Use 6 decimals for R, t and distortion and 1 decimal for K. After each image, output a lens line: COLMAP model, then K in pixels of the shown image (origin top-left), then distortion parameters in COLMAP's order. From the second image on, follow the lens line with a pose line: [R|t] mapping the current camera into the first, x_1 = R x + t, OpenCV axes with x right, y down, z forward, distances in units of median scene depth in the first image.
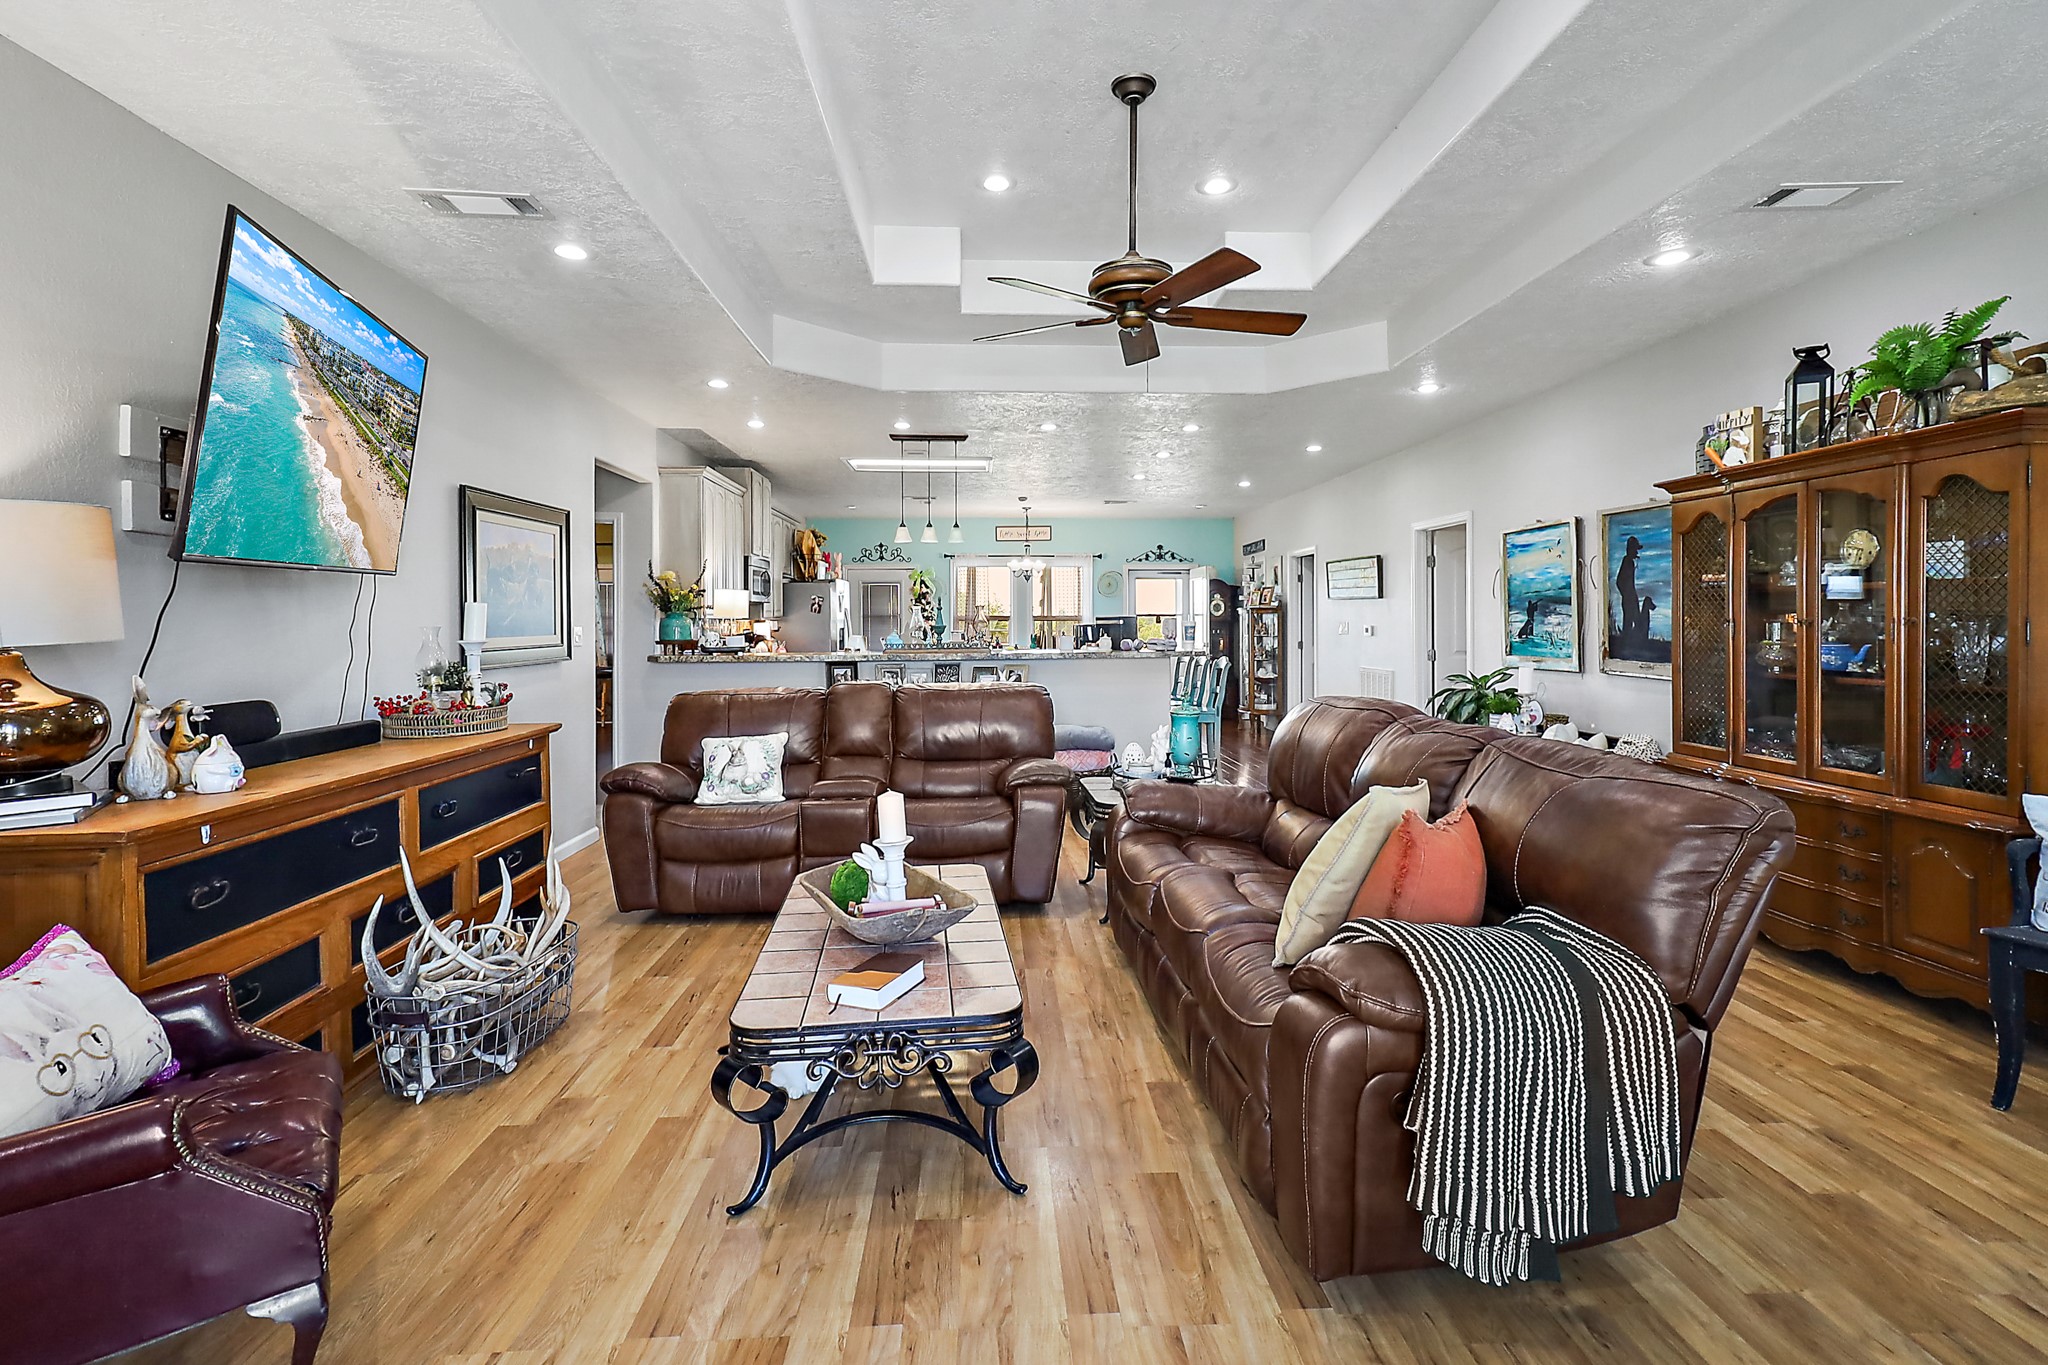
lens RADIAL K [[942.7, 0, 1030.5], [0, 942.7, 654.8], [0, 0, 1]] dist [0.016227, -0.001047]
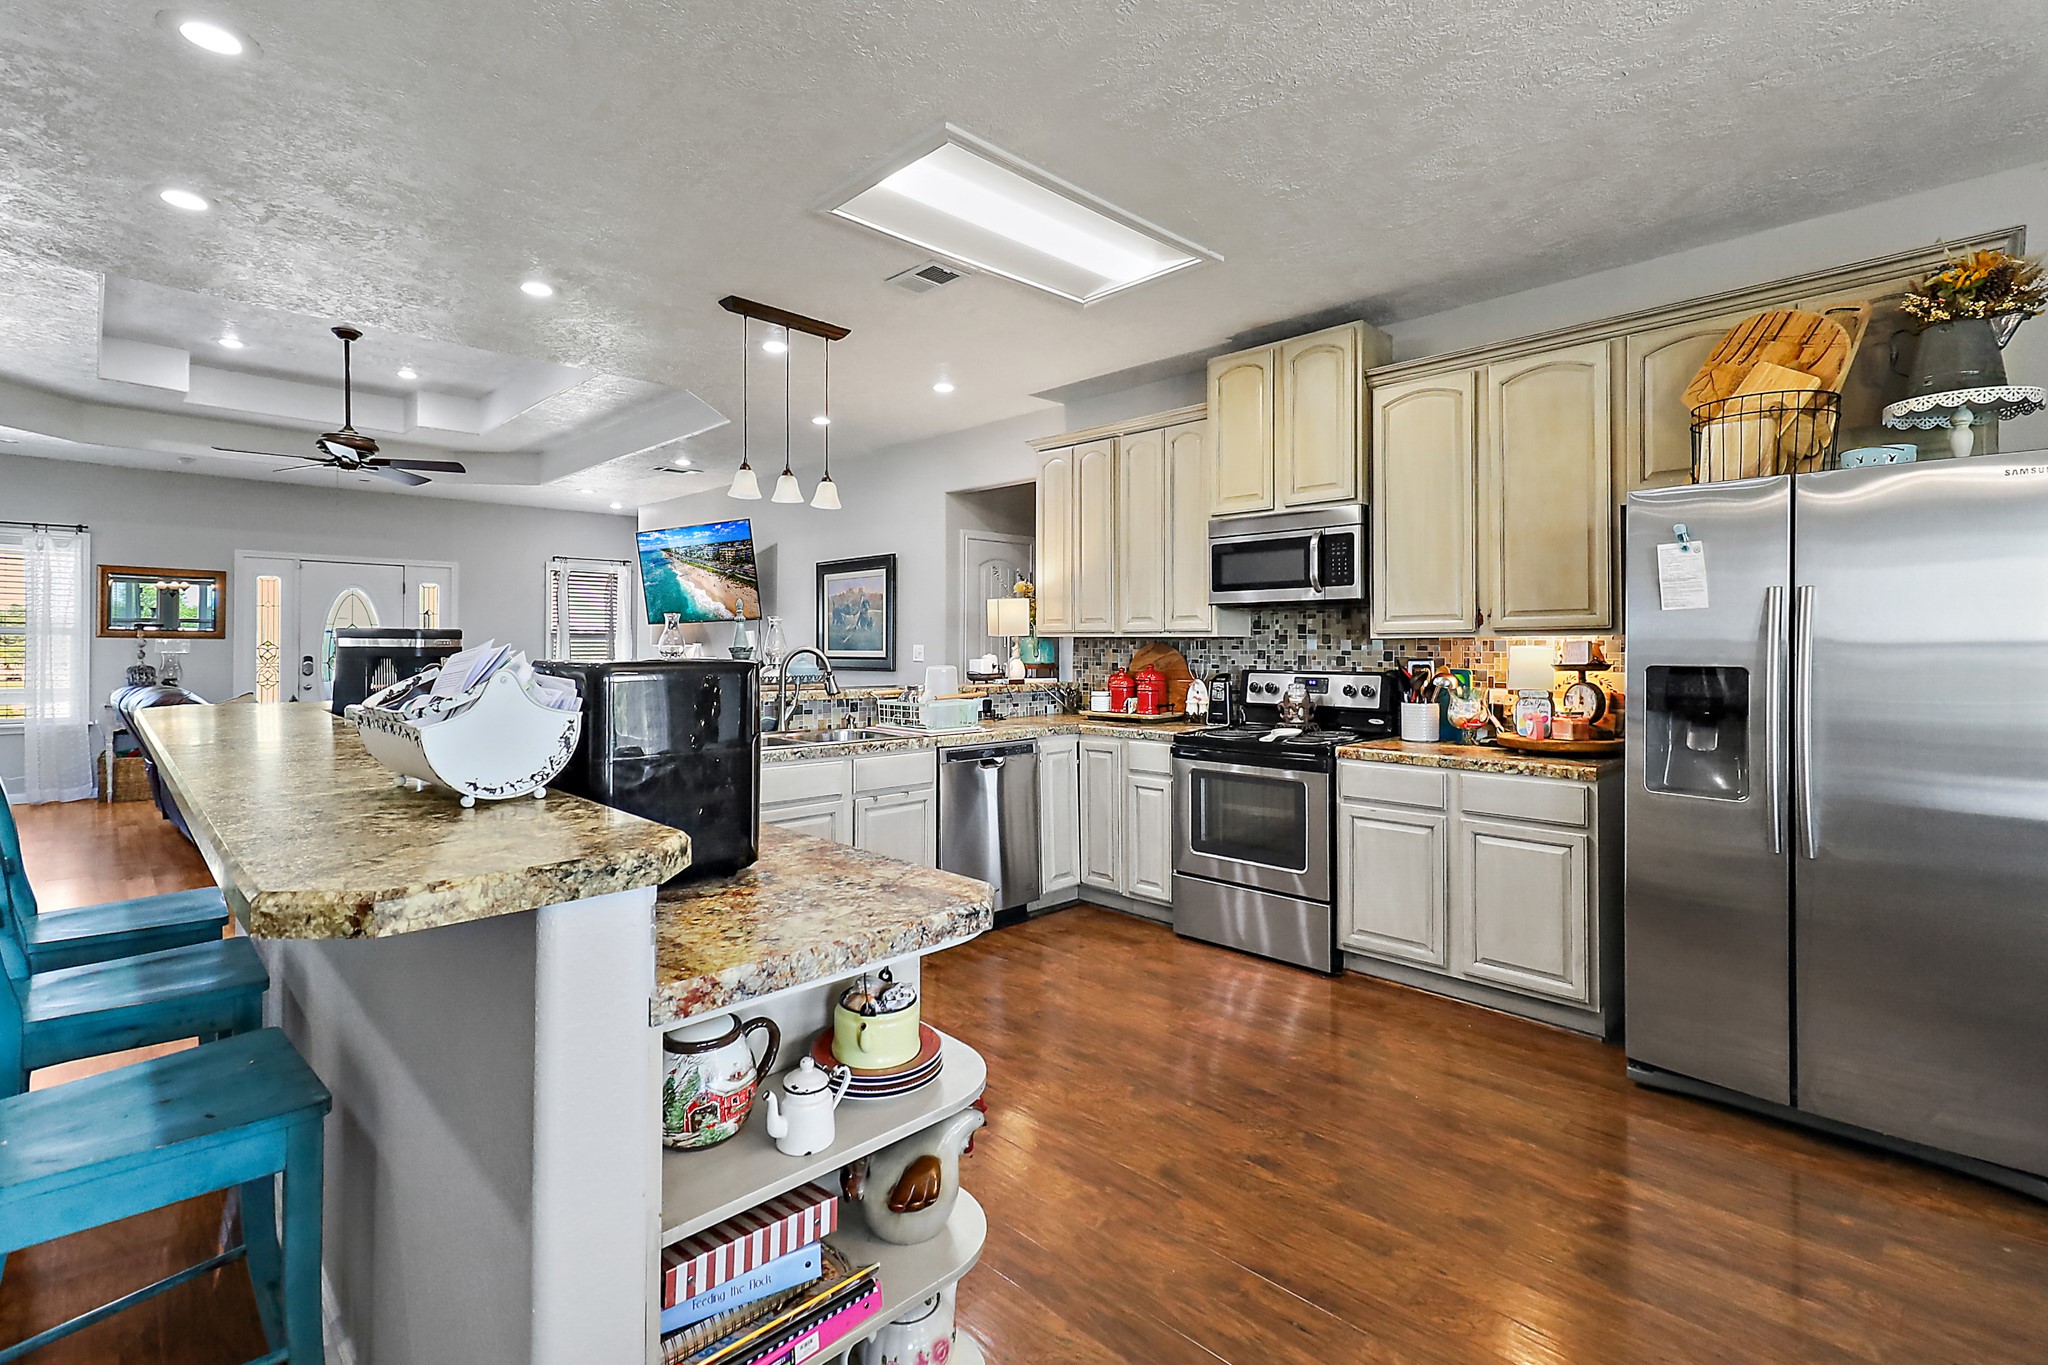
lens RADIAL K [[942.7, 0, 1030.5], [0, 942.7, 654.8], [0, 0, 1]] dist [0.016227, -0.001047]
pose [[-0.758880, 0.009513, -0.651161, 0.200821], [-0.023152, 0.998867, 0.041575, -0.075061], [0.650819, 0.046626, -0.757800, 2.122032]]
